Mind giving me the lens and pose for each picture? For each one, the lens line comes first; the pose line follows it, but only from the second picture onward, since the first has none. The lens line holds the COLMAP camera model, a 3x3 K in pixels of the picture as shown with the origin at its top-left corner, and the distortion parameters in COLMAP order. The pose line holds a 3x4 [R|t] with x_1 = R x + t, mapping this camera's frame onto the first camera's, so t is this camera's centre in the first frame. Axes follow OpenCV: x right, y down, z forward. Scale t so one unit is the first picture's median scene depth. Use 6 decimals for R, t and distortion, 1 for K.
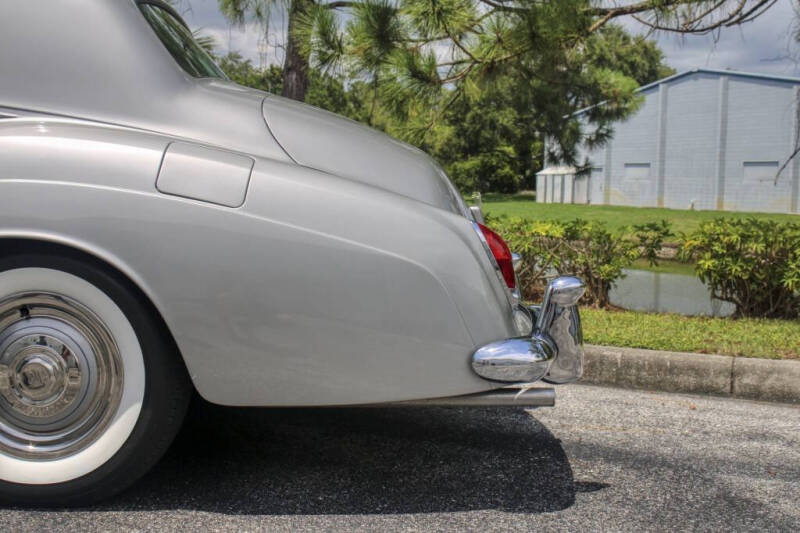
lens RADIAL K [[1001.5, 0, 400.0], [0, 1001.5, 266.5], [0, 0, 1]] dist [-0.037833, 0.021549]
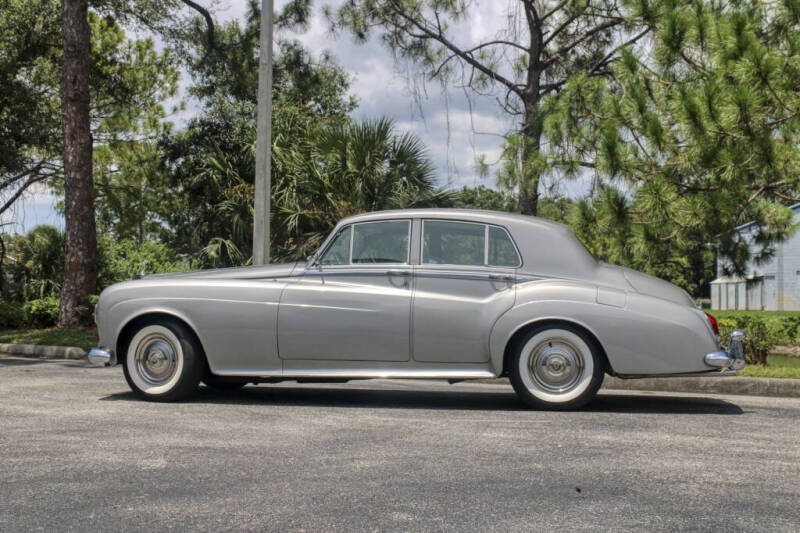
lens RADIAL K [[1001.5, 0, 400.0], [0, 1001.5, 266.5], [0, 0, 1]] dist [-0.037833, 0.021549]
pose [[0.986212, -0.026452, -0.163360, -0.047650], [0.007975, 0.993593, -0.112739, 0.021839], [0.165295, 0.109882, 0.980104, -0.298987]]
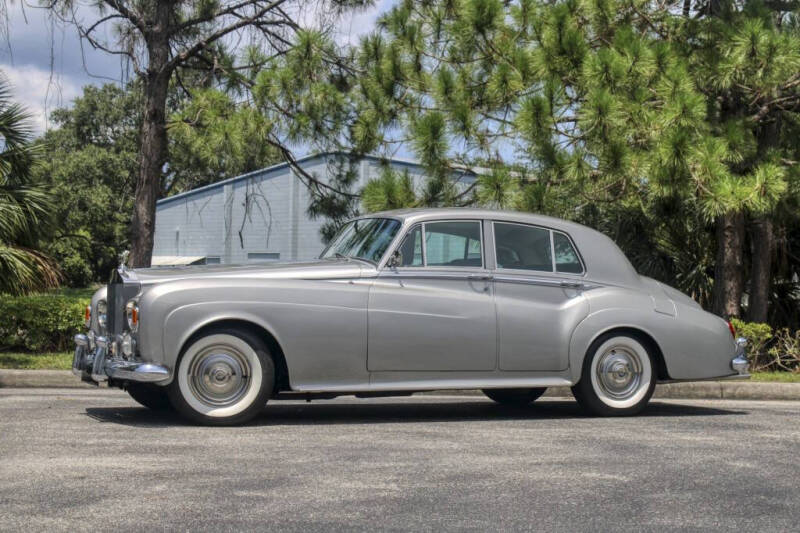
lens RADIAL K [[1335.7, 0, 400.0], [0, 1335.7, 266.5], [0, 0, 1]] dist [0.130305, -0.110543]
pose [[0.915889, -0.000279, 0.401431, -0.380953], [0.034516, 0.996351, -0.078057, 0.012418], [-0.399945, 0.085348, 0.912557, -0.362702]]
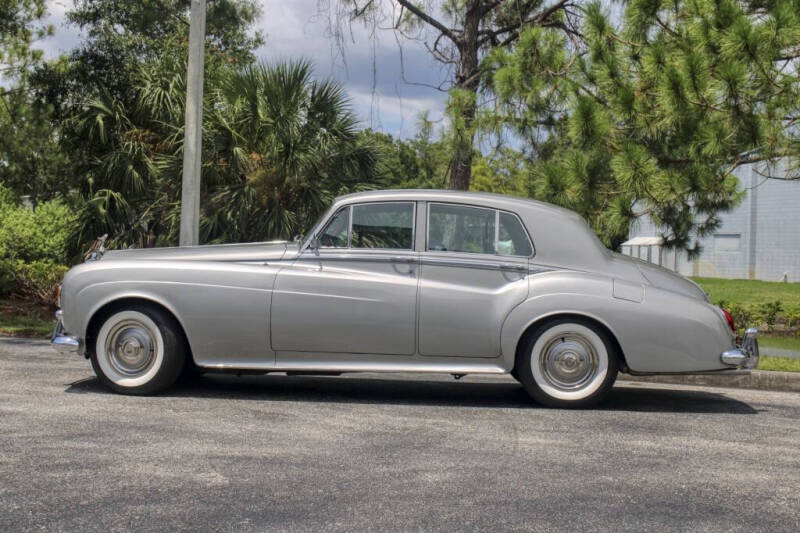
lens RADIAL K [[1126.3, 0, 400.0], [0, 1126.3, 266.5], [0, 0, 1]] dist [-0.010201, -0.015714]
pose [[0.999048, 0.000854, -0.043605, -0.102822], [-0.003761, 0.997772, -0.066615, 0.008130], [0.043451, 0.066716, 0.996825, -0.327268]]
